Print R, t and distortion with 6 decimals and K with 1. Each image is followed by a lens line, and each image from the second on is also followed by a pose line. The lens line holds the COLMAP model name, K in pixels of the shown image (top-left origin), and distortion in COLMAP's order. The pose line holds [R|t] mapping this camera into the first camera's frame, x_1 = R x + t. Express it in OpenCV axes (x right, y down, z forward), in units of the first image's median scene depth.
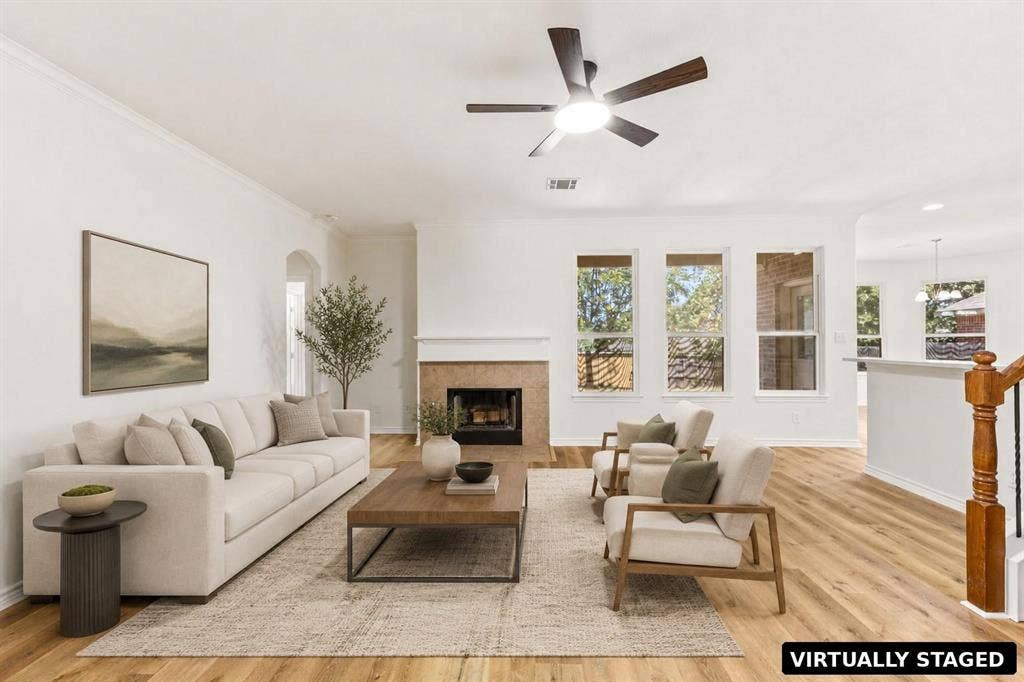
lens RADIAL K [[438.8, 0, 515.1], [0, 438.8, 341.2], [0, 0, 1]] dist [0.008952, -0.002655]
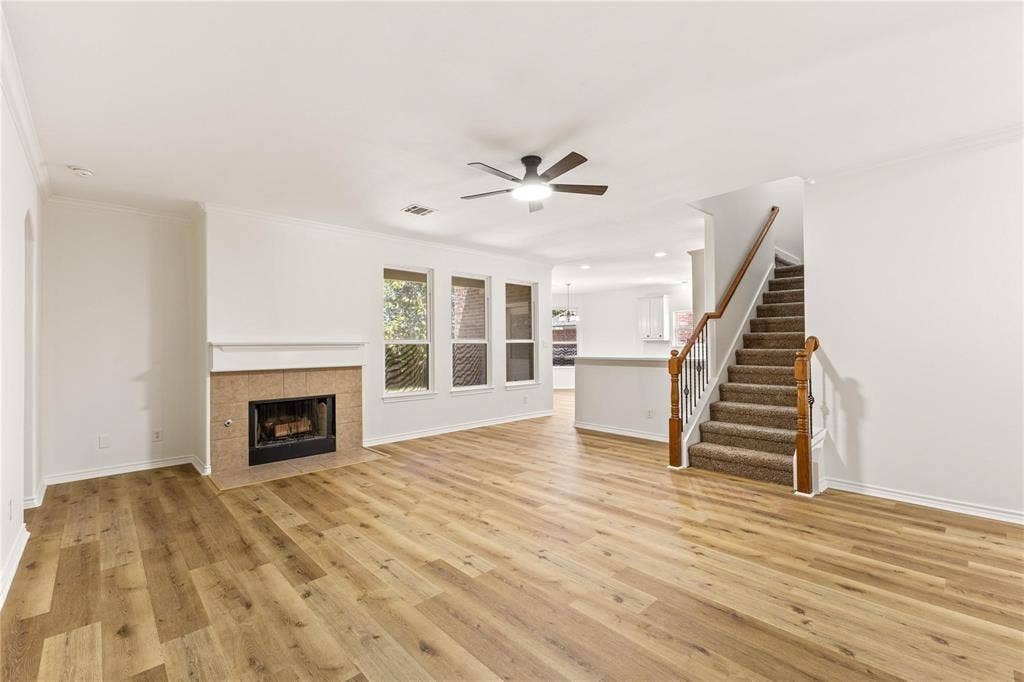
lens RADIAL K [[438.8, 0, 511.9], [0, 438.8, 342.2], [0, 0, 1]] dist [0.008952, -0.002655]
pose [[0.705440, 0.004637, 0.708755, -0.406365], [0.006039, 0.999903, -0.012553, 0.004167], [-0.708744, 0.013136, 0.705343, 0.012636]]
